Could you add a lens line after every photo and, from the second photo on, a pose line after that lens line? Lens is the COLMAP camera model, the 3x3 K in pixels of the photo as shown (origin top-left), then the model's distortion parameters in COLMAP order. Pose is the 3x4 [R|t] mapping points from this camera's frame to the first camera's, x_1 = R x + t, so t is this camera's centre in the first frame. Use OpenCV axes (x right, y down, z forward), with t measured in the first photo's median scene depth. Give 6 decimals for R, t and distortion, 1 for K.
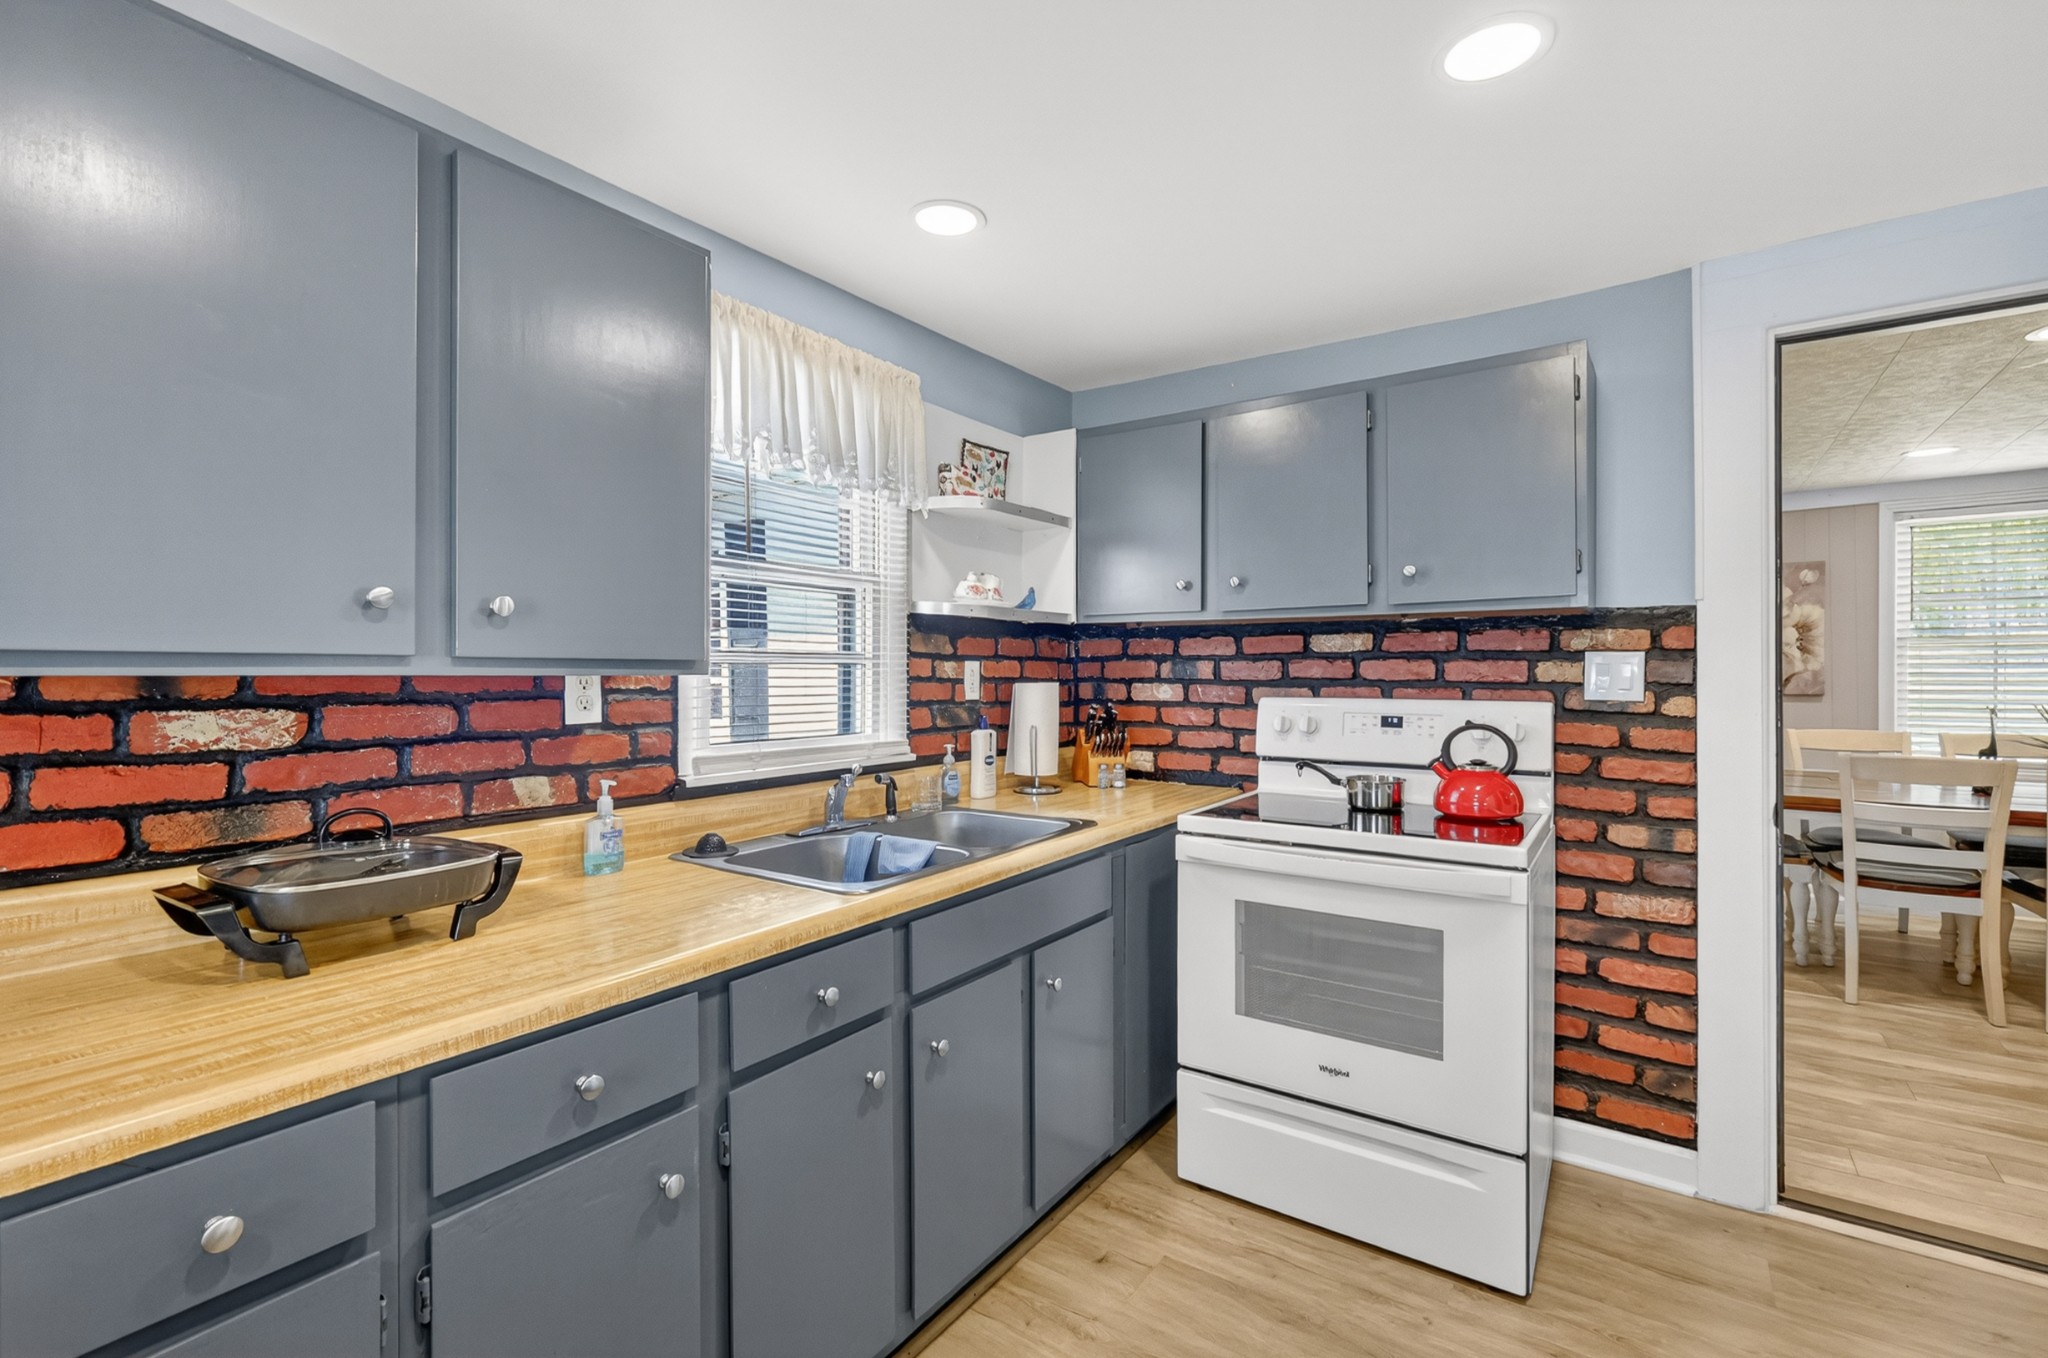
lens RADIAL K [[901.2, 0, 1019.5], [0, 901.2, 676.3], [0, 0, 1]] dist [-0.001674, 0.000936]
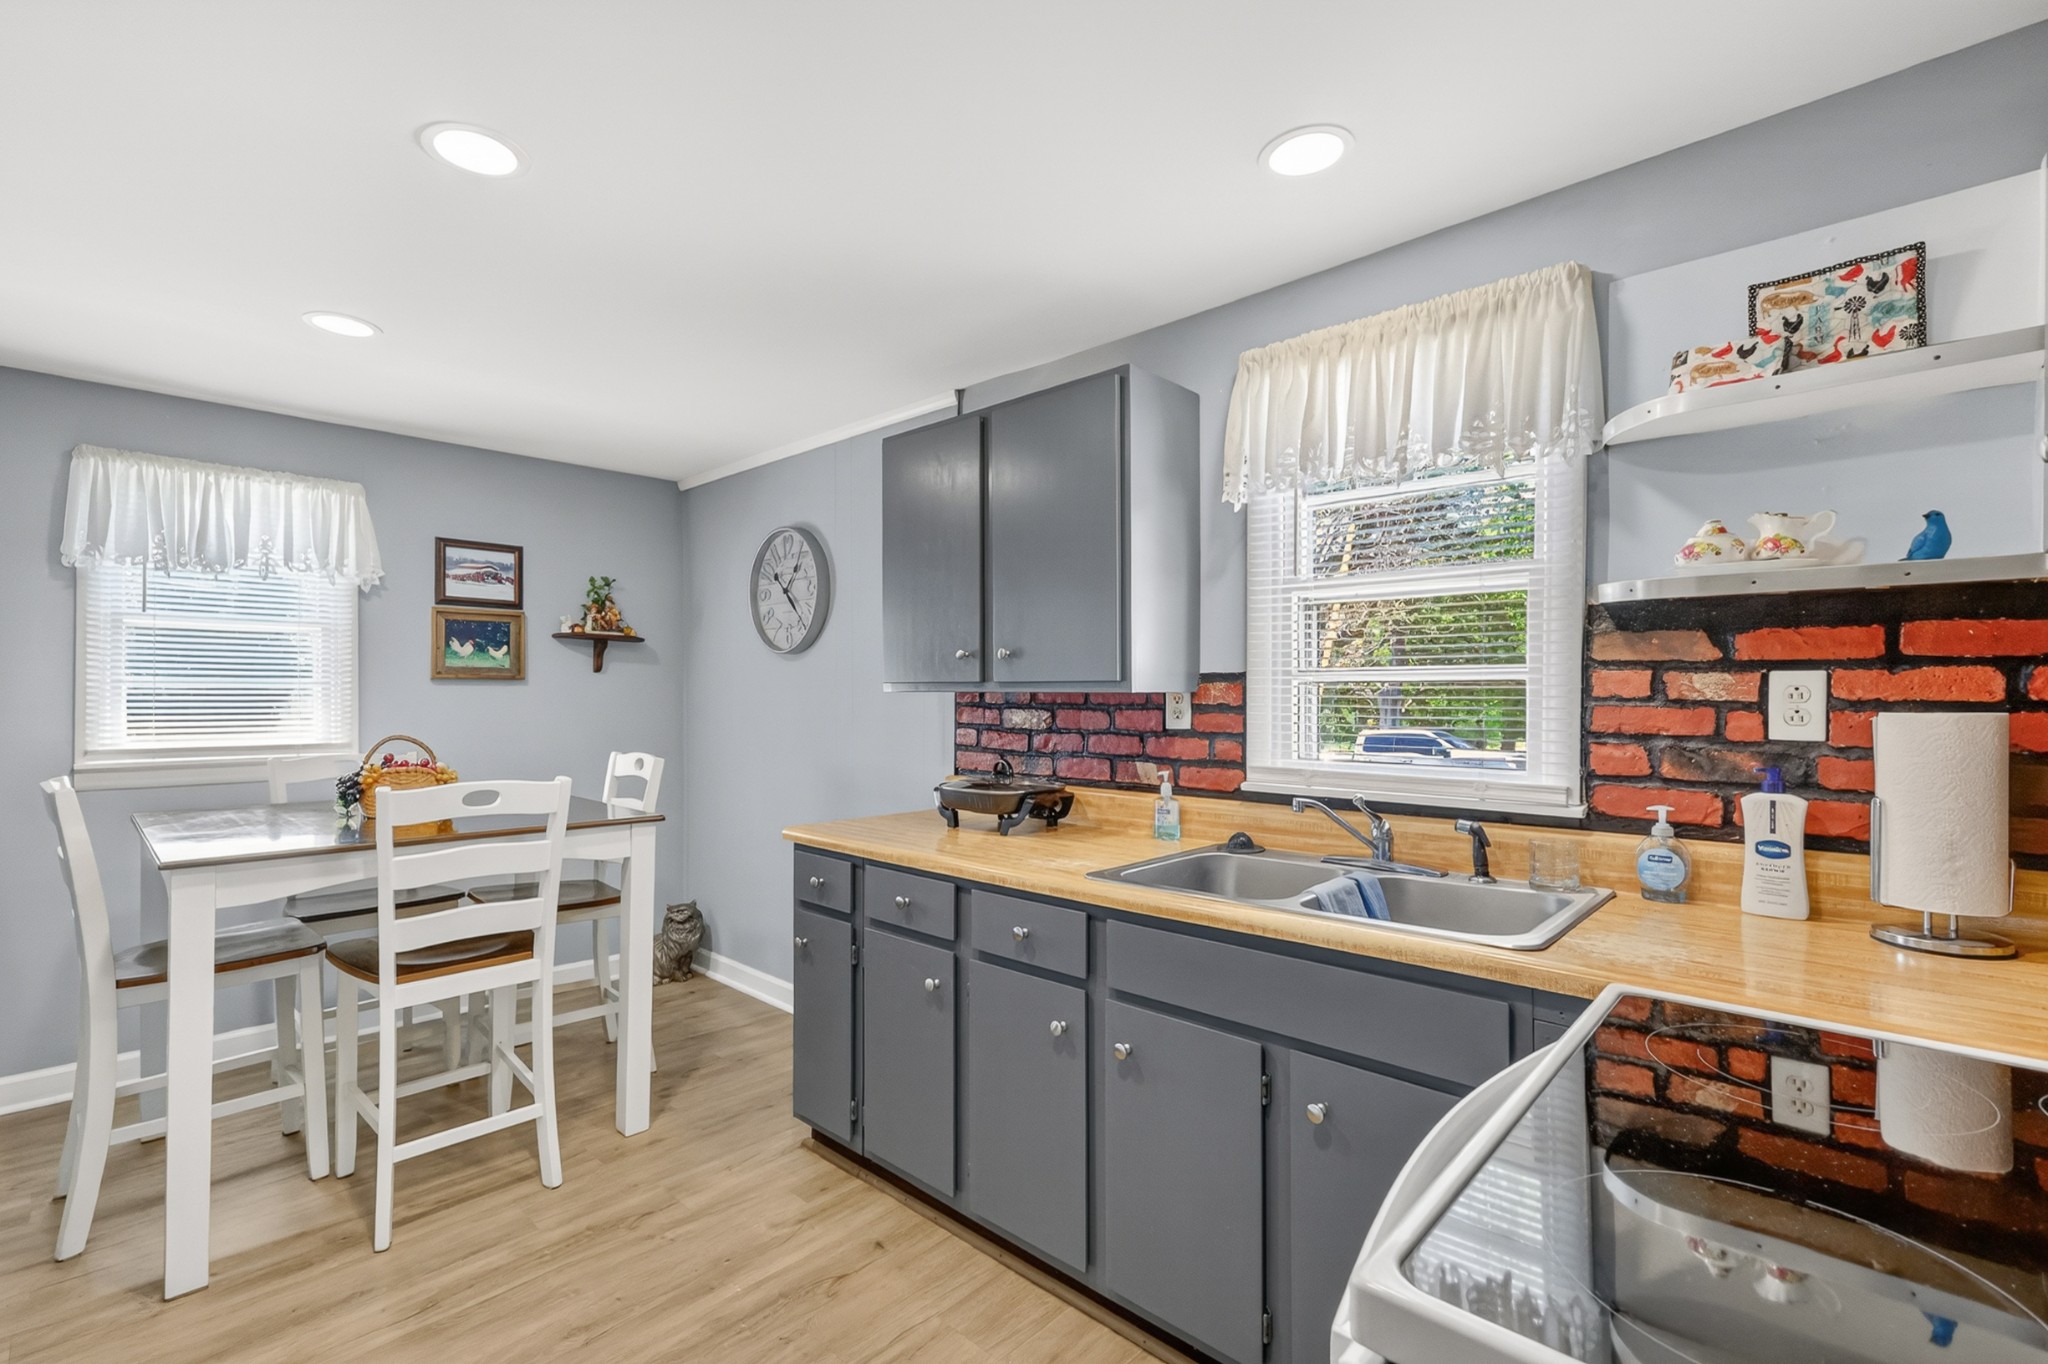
lens RADIAL K [[901.2, 0, 1027.2], [0, 901.2, 700.8], [0, 0, 1]] dist [-0.001674, 0.000936]
pose [[-0.137317, 0.006185, -0.990508, 0.686460], [-0.007325, 0.999947, 0.007260, 0.001501], [0.990500, 0.008252, -0.137264, 0.743497]]
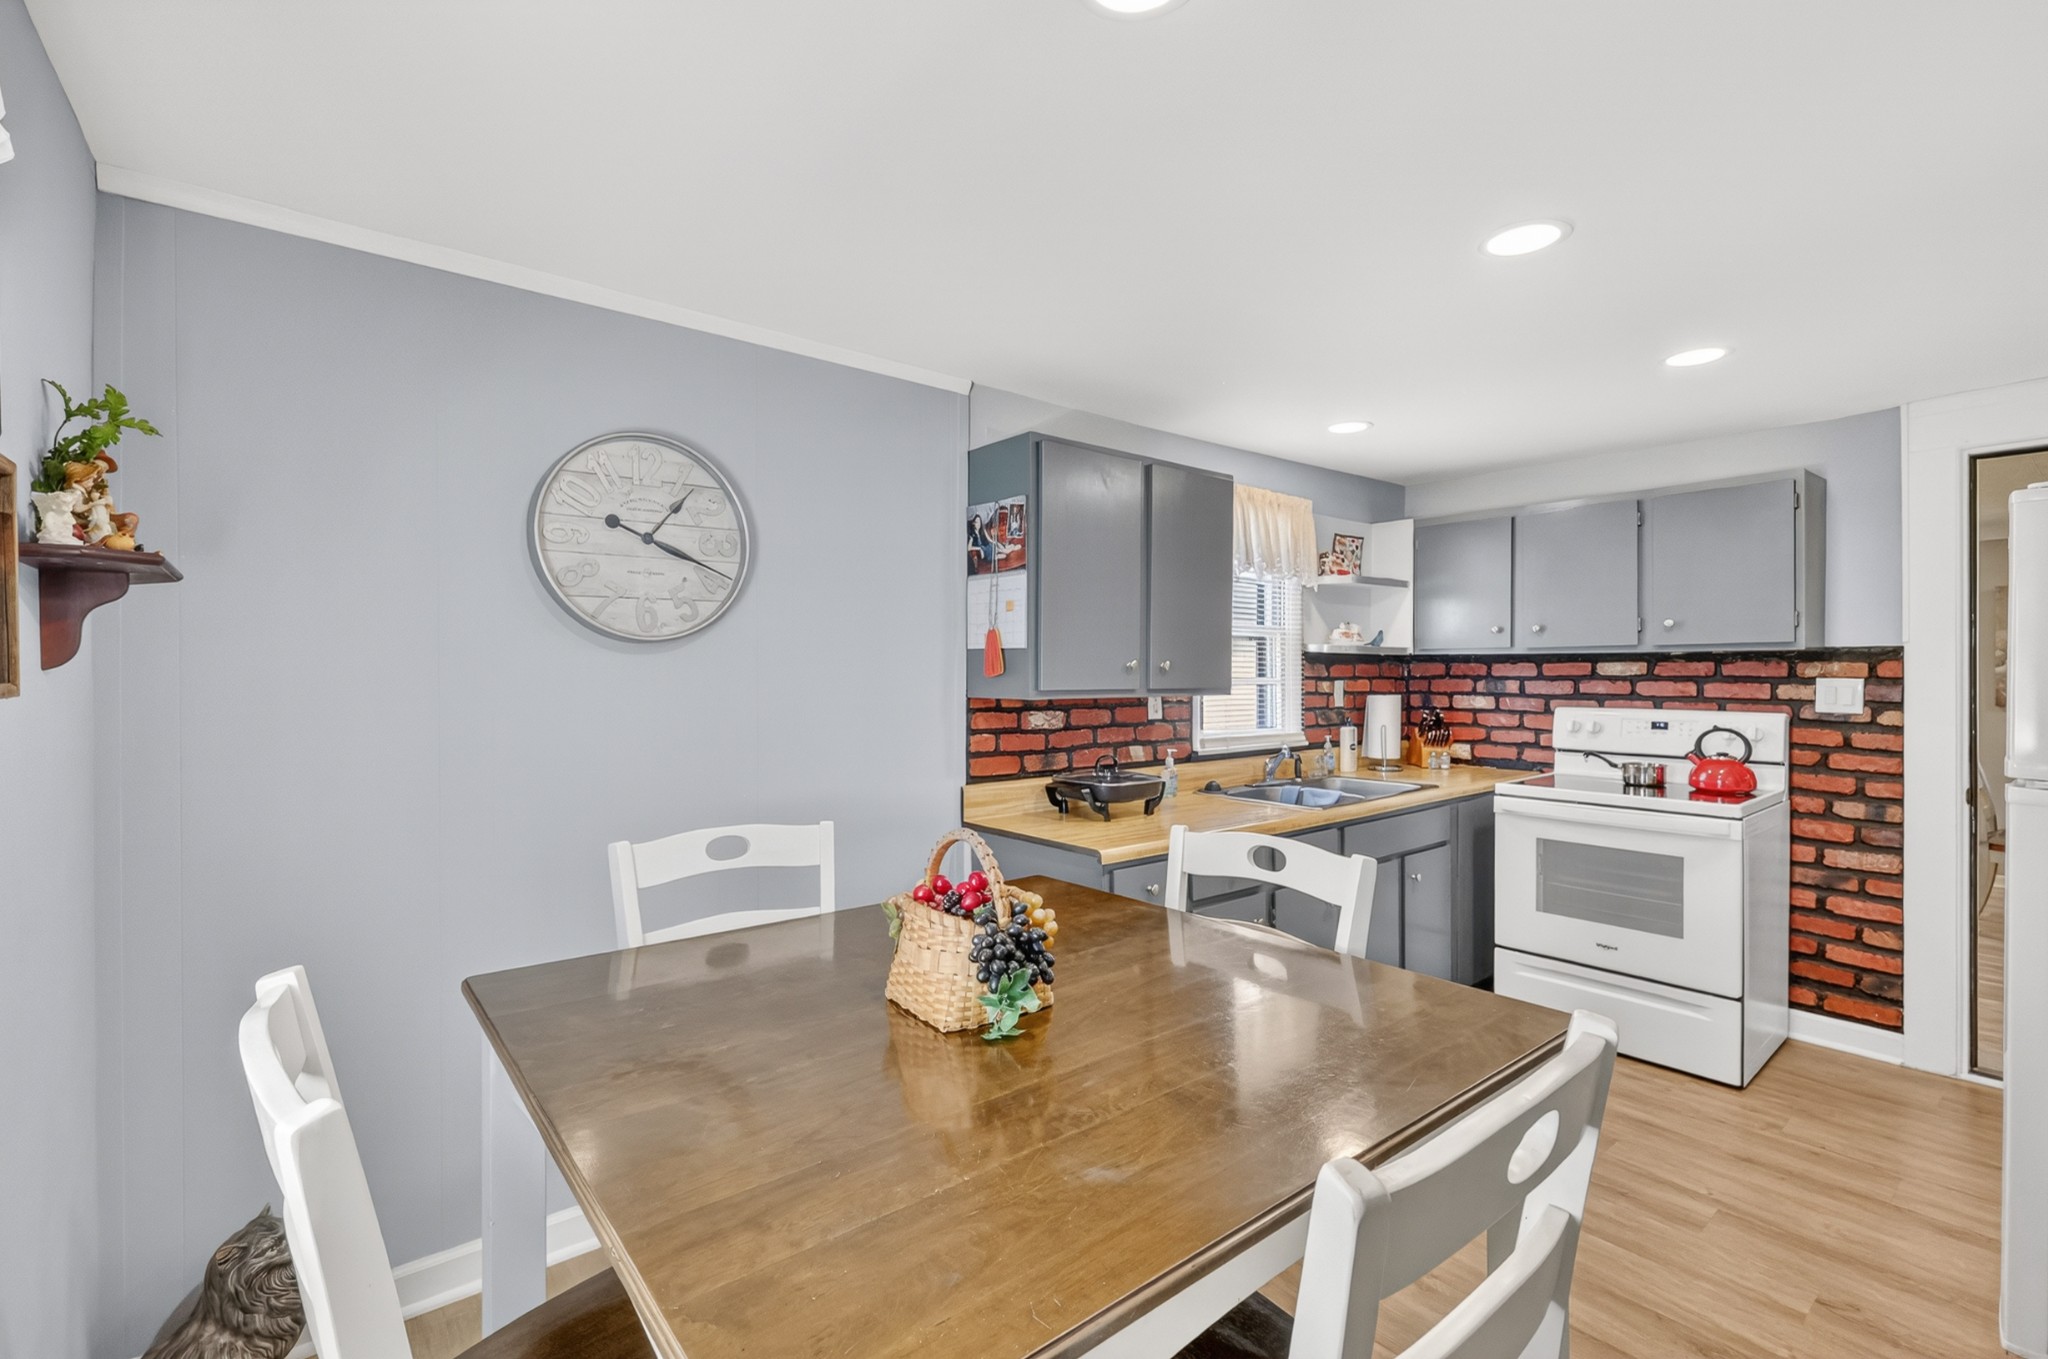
lens RADIAL K [[901.2, 0, 1024.3], [0, 901.2, 676.9], [0, 0, 1]] dist [-0.001674, 0.000936]
pose [[0.960872, 0.001586, -0.276988, -0.171347], [-0.000959, 0.999997, 0.002397, -0.031973], [0.276991, -0.002037, 0.960870, -0.704440]]
